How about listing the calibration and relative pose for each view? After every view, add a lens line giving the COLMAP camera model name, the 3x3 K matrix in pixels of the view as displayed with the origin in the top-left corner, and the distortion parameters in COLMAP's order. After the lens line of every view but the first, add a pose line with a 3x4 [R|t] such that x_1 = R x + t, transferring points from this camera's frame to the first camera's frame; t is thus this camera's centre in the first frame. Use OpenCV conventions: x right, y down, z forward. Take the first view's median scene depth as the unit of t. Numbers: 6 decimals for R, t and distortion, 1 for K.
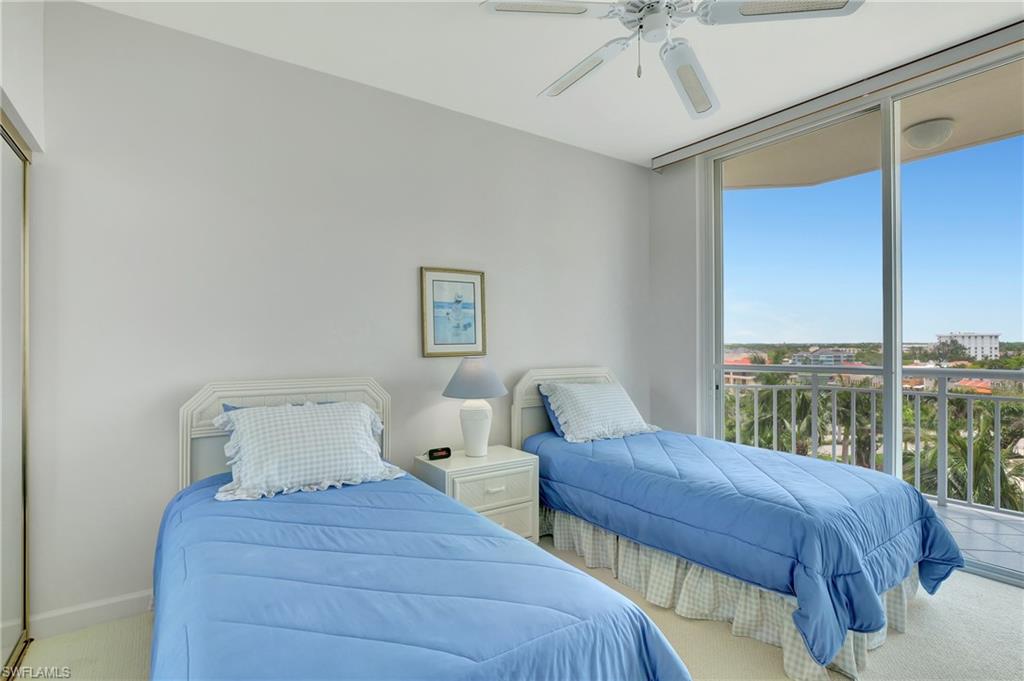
lens RADIAL K [[496.2, 0, 505.6], [0, 496.2, 340.3], [0, 0, 1]] dist [-0.011992, -0.000947]
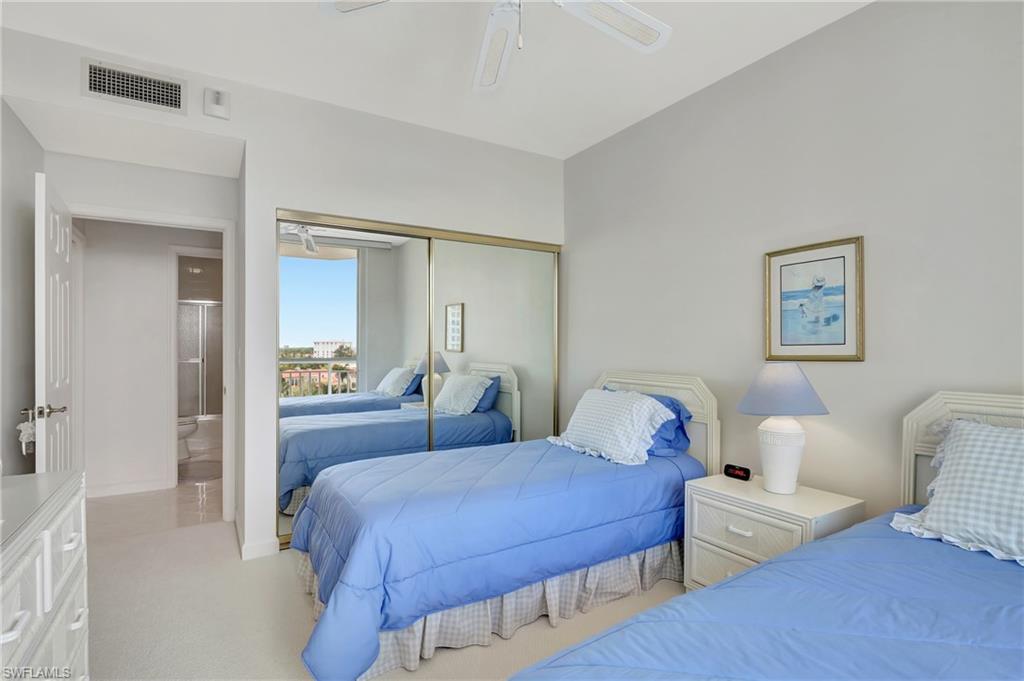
lens RADIAL K [[496.2, 0, 513.4], [0, 496.2, 345.1], [0, 0, 1]] dist [-0.011992, -0.000947]
pose [[-0.026651, 0.005032, -0.999632, 0.653858], [0.017380, 0.999839, 0.004570, -0.002863], [0.999494, -0.017251, -0.026734, 0.566044]]
